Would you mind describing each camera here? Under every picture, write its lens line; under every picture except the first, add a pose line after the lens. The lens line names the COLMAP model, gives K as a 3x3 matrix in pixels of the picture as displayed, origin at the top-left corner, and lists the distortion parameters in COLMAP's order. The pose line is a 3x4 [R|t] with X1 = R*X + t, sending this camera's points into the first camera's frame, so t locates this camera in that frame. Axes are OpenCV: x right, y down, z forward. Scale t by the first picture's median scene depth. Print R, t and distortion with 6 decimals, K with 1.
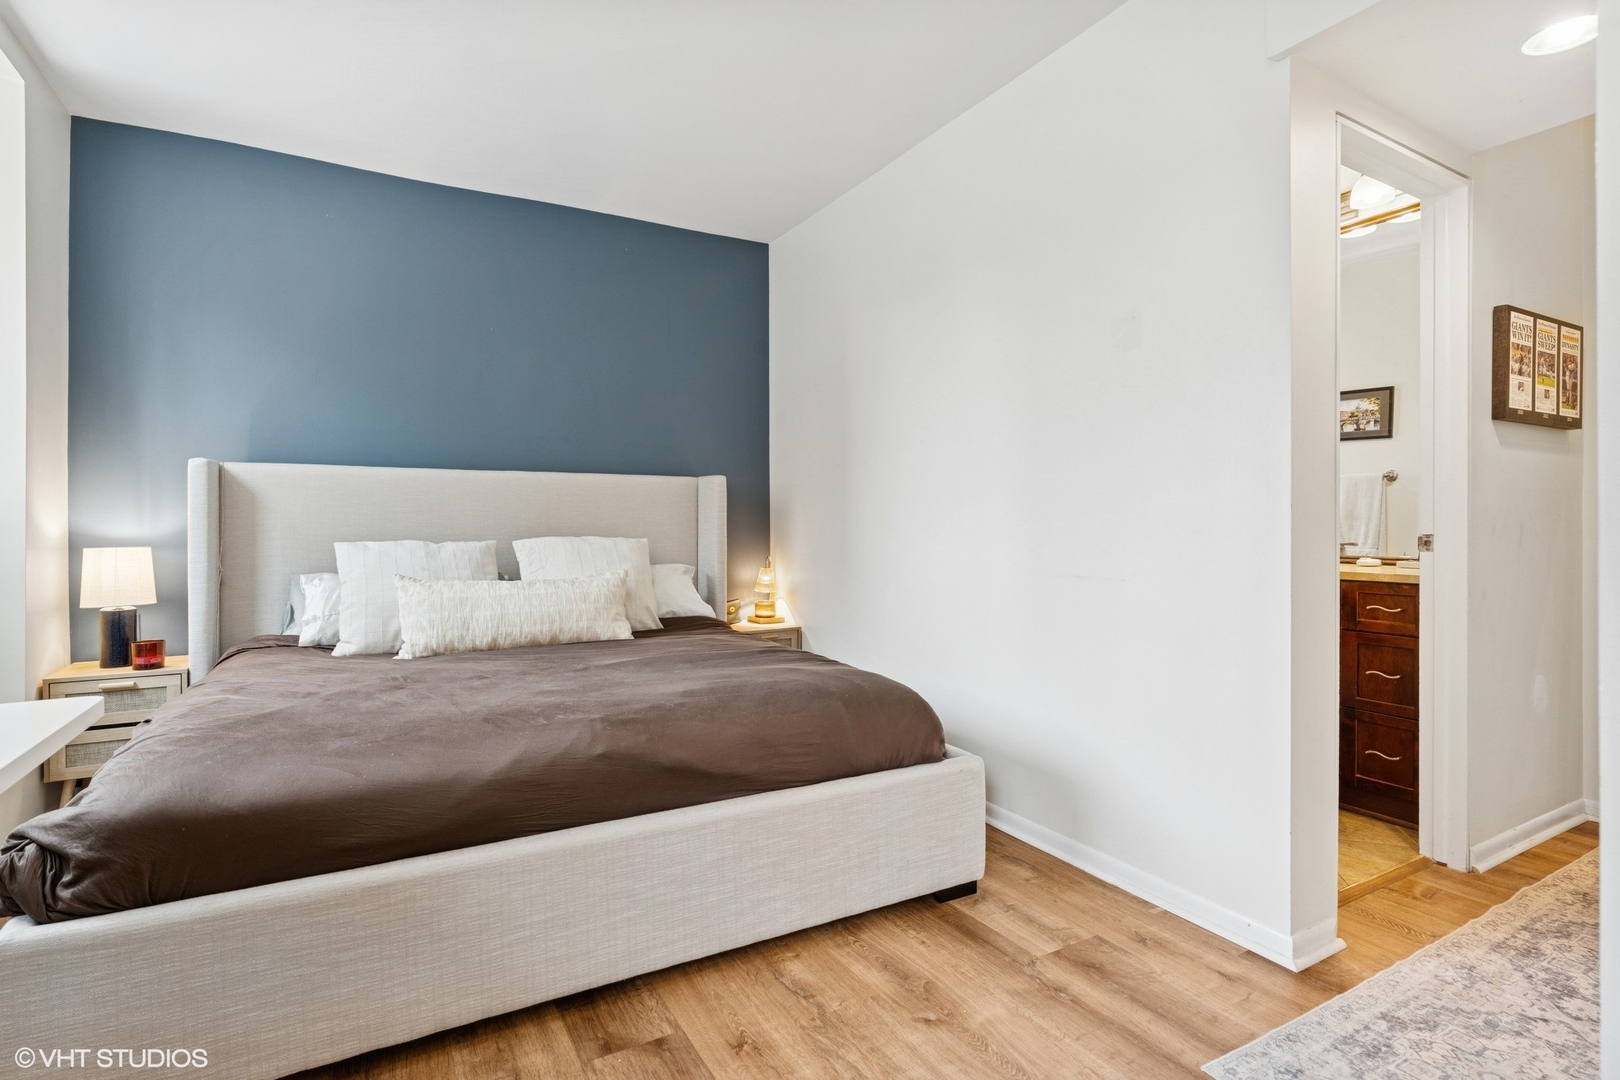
lens RADIAL K [[767.7, 0, 811.6], [0, 767.7, 536.0], [0, 0, 1]] dist [-0.009024, 0.002210]
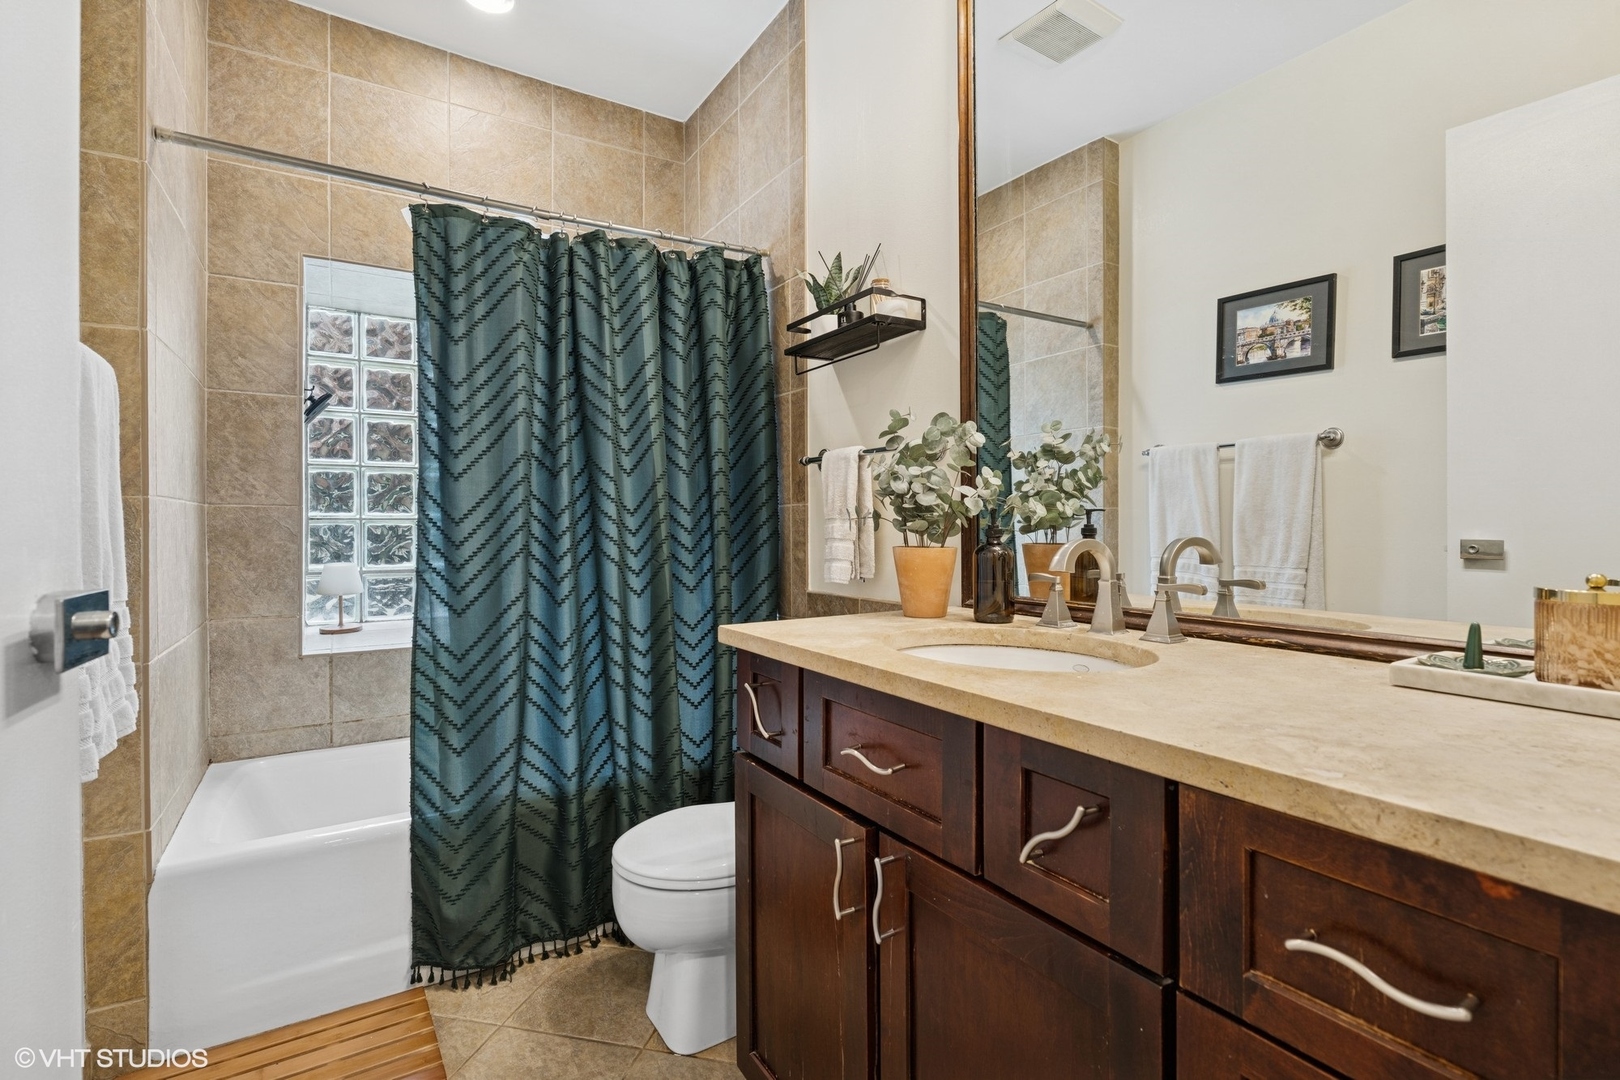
lens RADIAL K [[736.8, 0, 807.8], [0, 736.8, 528.7], [0, 0, 1]] dist [-0.002965, -0.000425]
pose [[0.998657, -0.000883, 0.051810, 0.351325], [0.000676, 0.999992, 0.004022, -0.015759], [-0.051813, -0.003982, 0.998649, 0.485906]]
